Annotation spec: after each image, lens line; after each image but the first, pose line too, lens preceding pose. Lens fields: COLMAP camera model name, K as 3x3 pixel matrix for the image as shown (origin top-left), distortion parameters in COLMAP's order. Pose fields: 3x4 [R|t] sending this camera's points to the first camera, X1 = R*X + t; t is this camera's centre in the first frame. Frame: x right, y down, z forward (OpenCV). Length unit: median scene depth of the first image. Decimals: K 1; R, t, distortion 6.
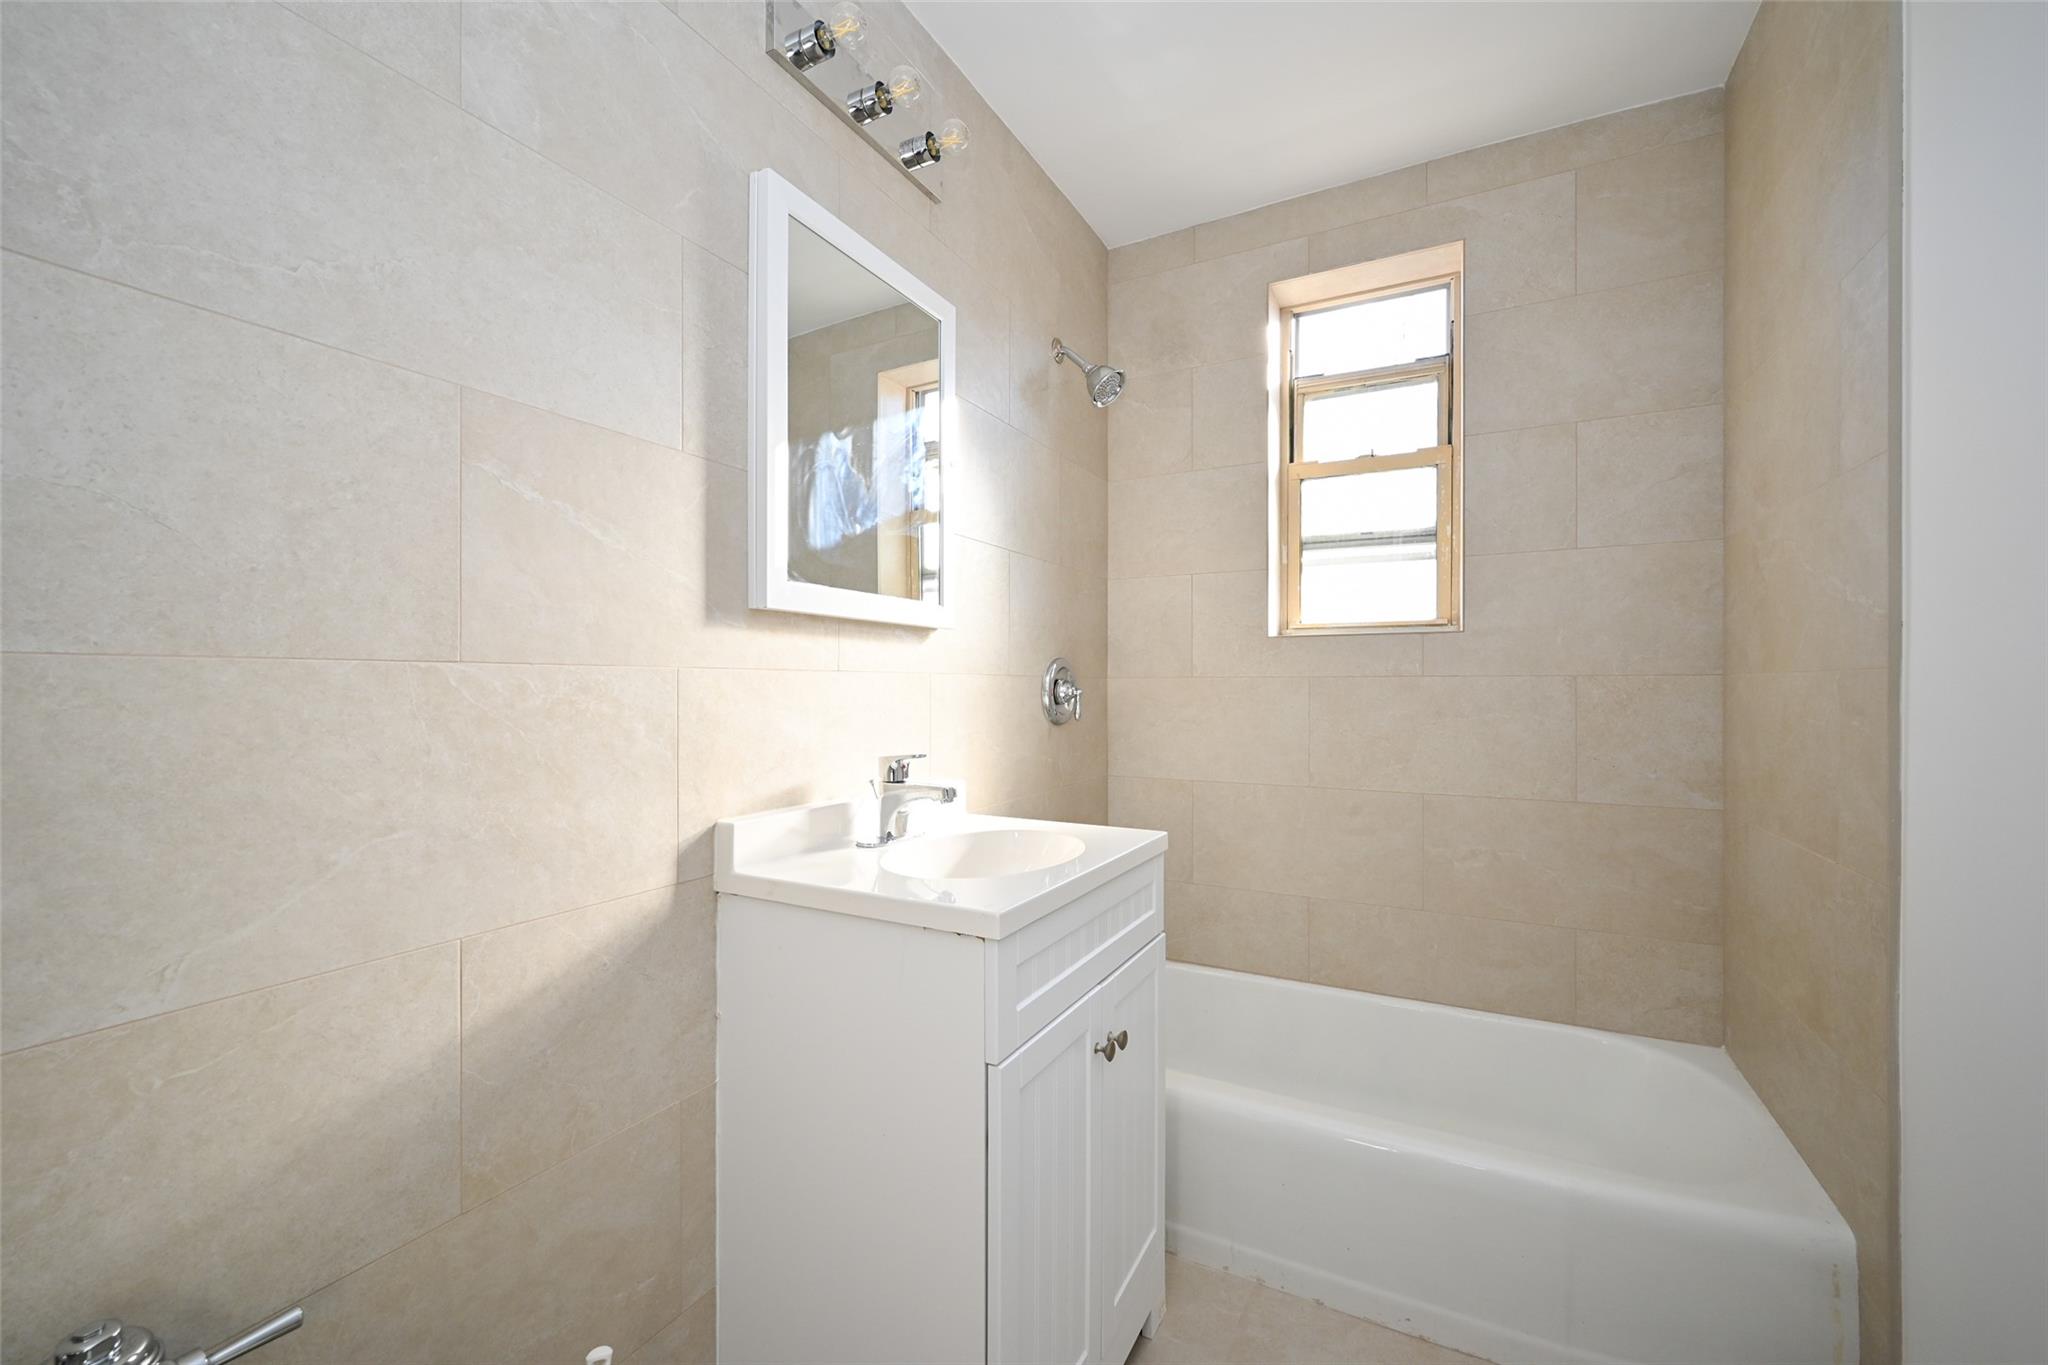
lens RADIAL K [[806.7, 0, 1026.9], [0, 806.7, 683.8], [0, 0, 1]] dist [-0.001521, 0.000573]
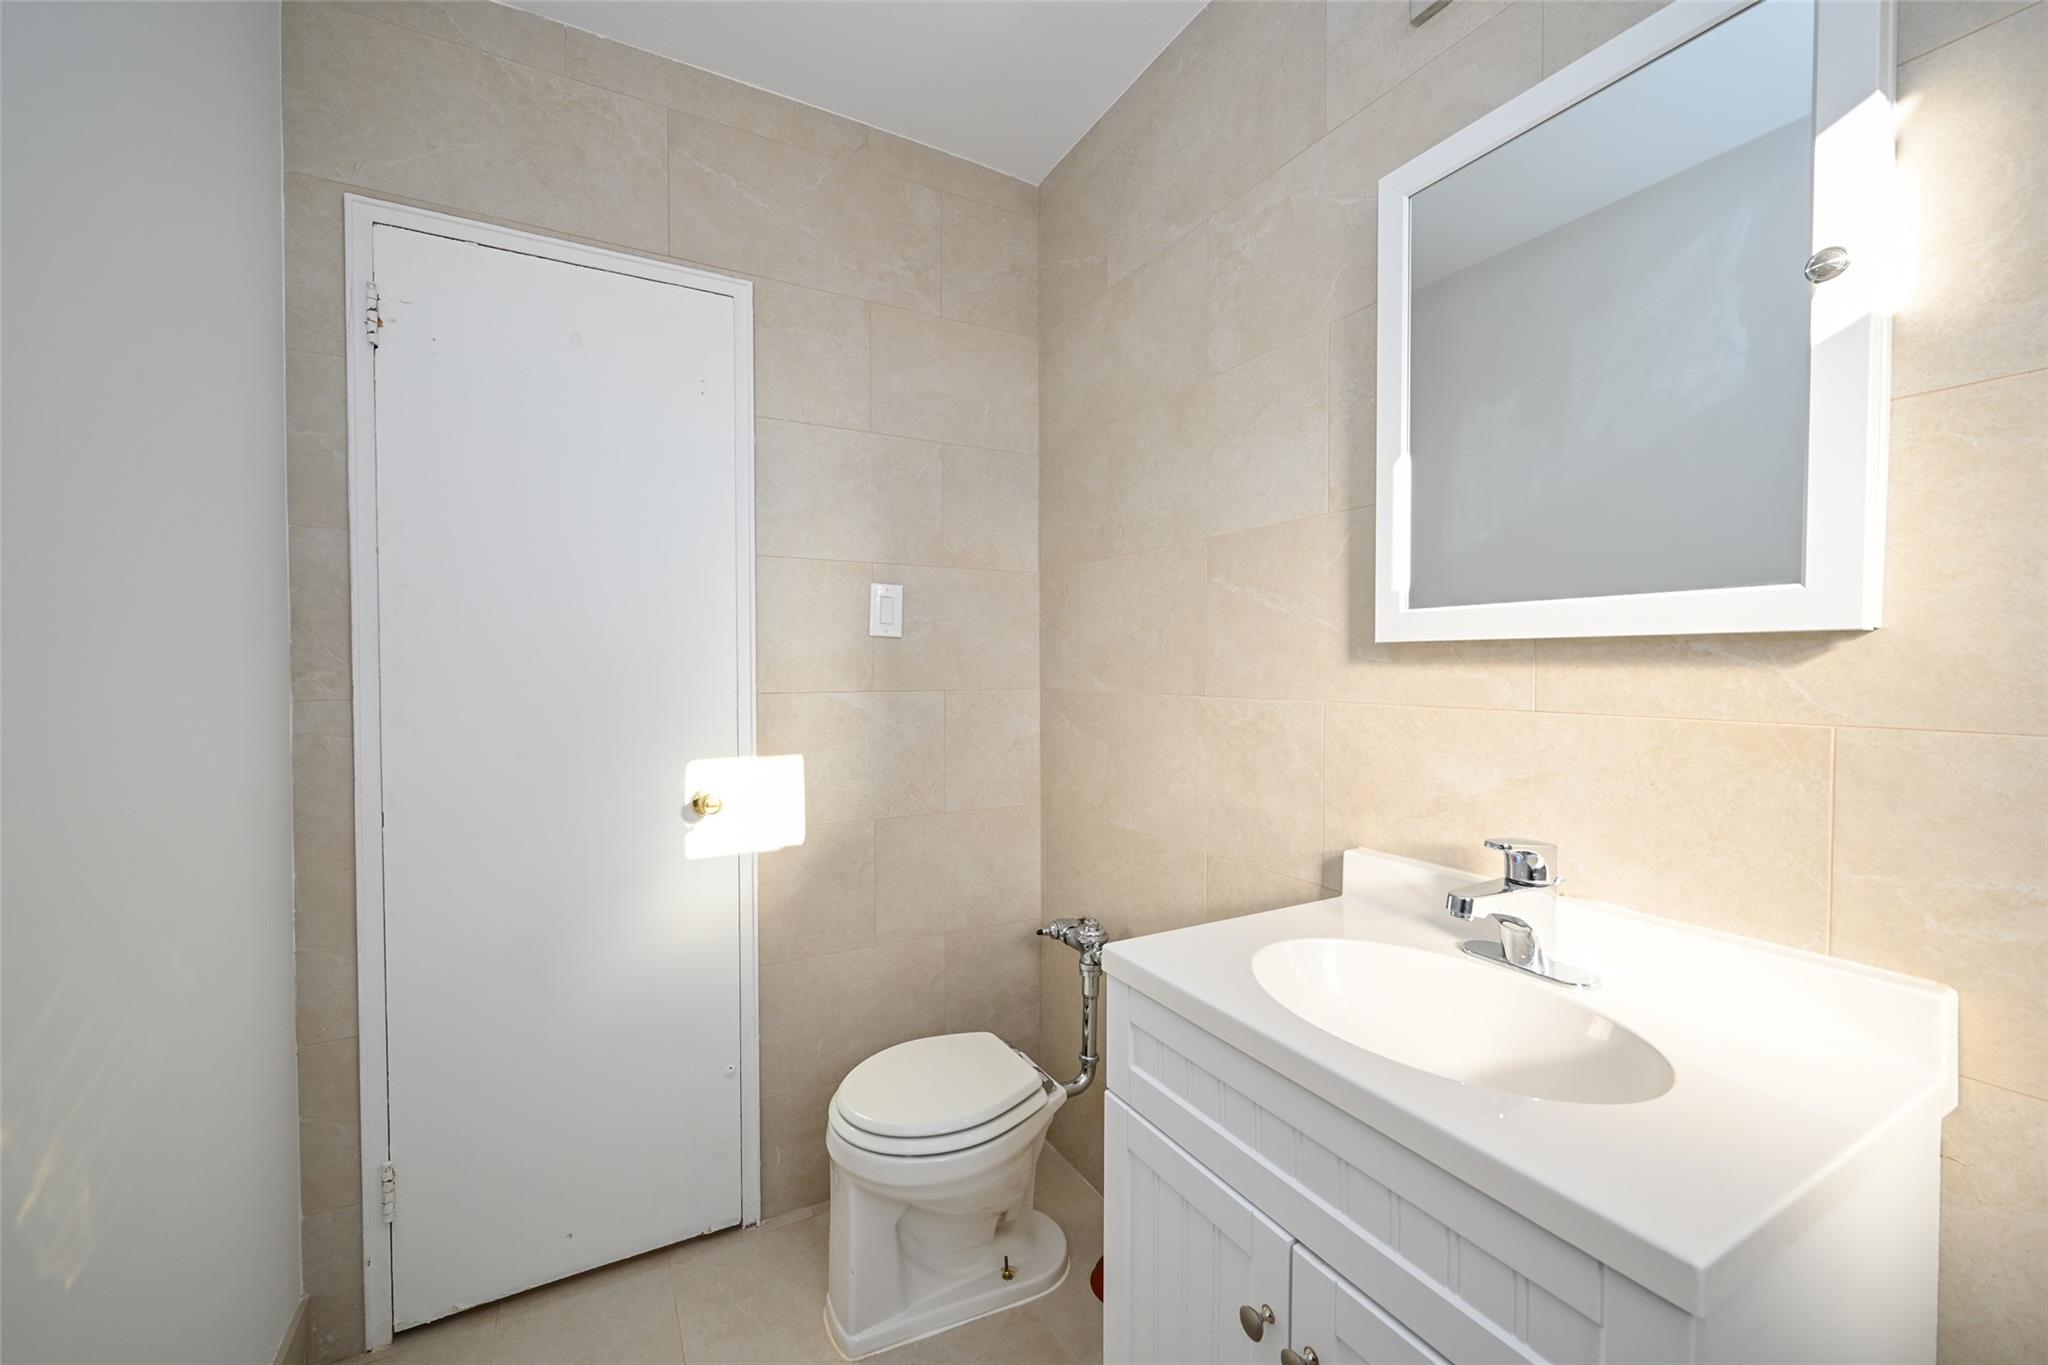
lens RADIAL K [[806.7, 0, 1026.9], [0, 806.7, 683.8], [0, 0, 1]] dist [-0.001521, 0.000573]
pose [[-0.536110, 0.018980, -0.843935, 0.831871], [0.002194, 0.999775, 0.021091, -0.076532], [0.844145, 0.009456, -0.536031, 1.348779]]
